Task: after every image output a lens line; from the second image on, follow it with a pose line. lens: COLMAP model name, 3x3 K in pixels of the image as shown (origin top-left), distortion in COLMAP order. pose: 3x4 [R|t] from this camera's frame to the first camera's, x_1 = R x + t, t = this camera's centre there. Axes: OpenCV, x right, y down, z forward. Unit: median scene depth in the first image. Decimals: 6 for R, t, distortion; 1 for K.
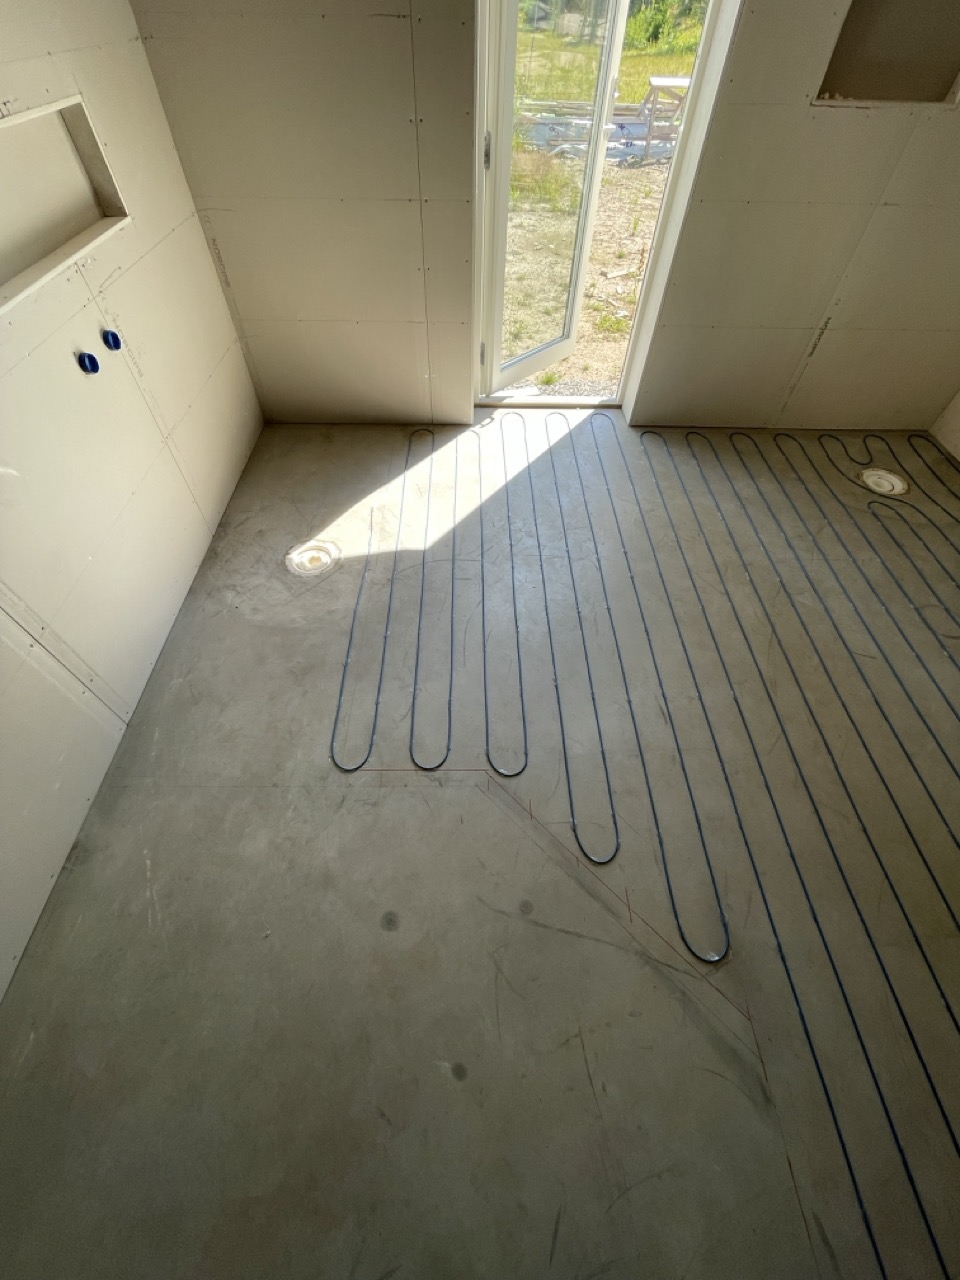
lens RADIAL K [[518.5, 0, 479.6], [0, 518.5, 638.6], [0, 0, 1]] dist [-0.006706, 0.002724]
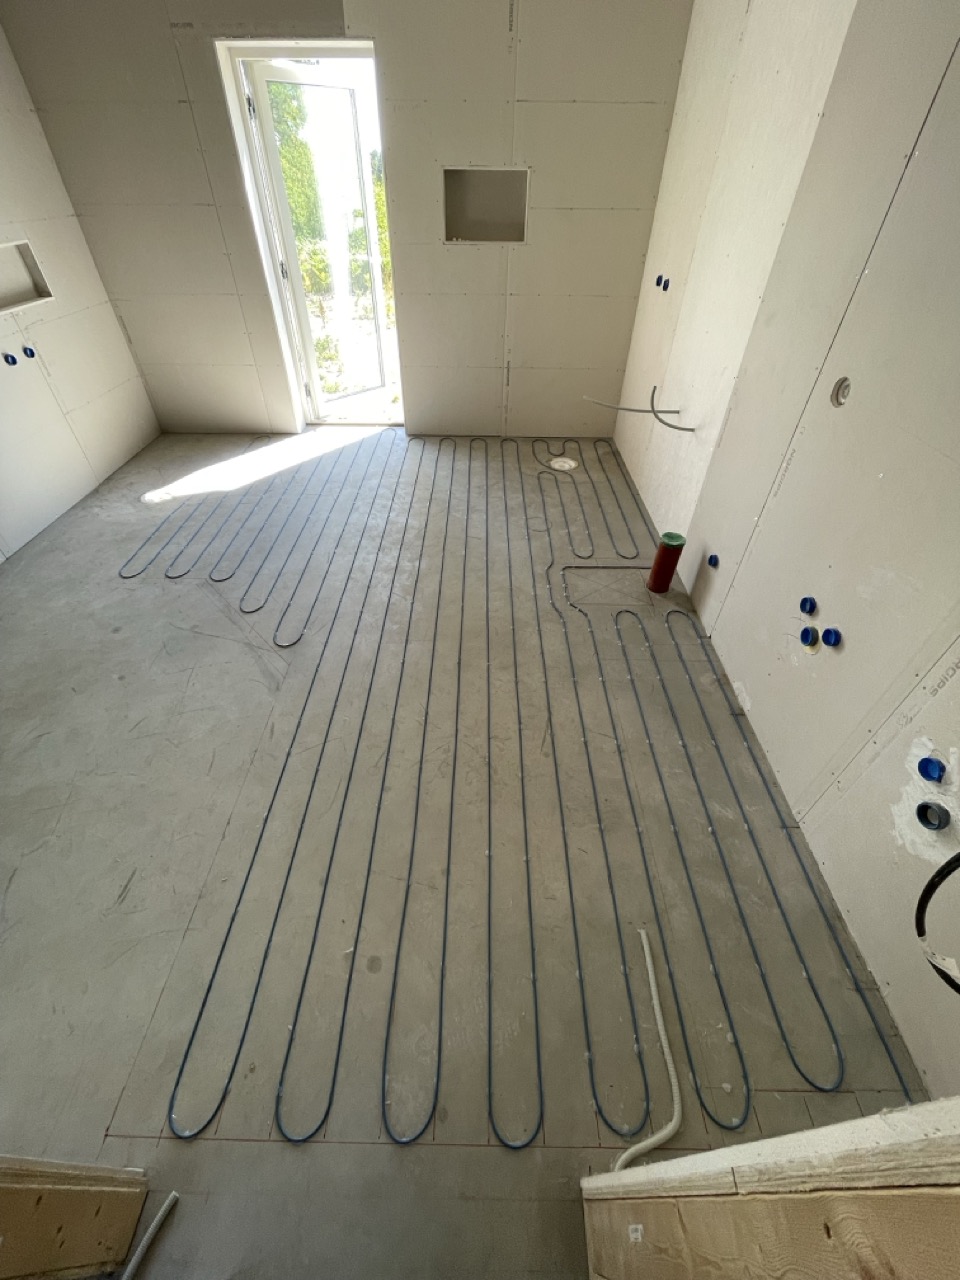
lens RADIAL K [[518.5, 0, 480.4], [0, 518.5, 641.0], [0, 0, 1]] dist [-0.006706, 0.002724]
pose [[0.999750, 0.008589, -0.020622, 0.812751], [-0.011941, 0.985647, -0.168399, 0.627516], [0.018879, 0.168603, 0.985503, -0.532557]]
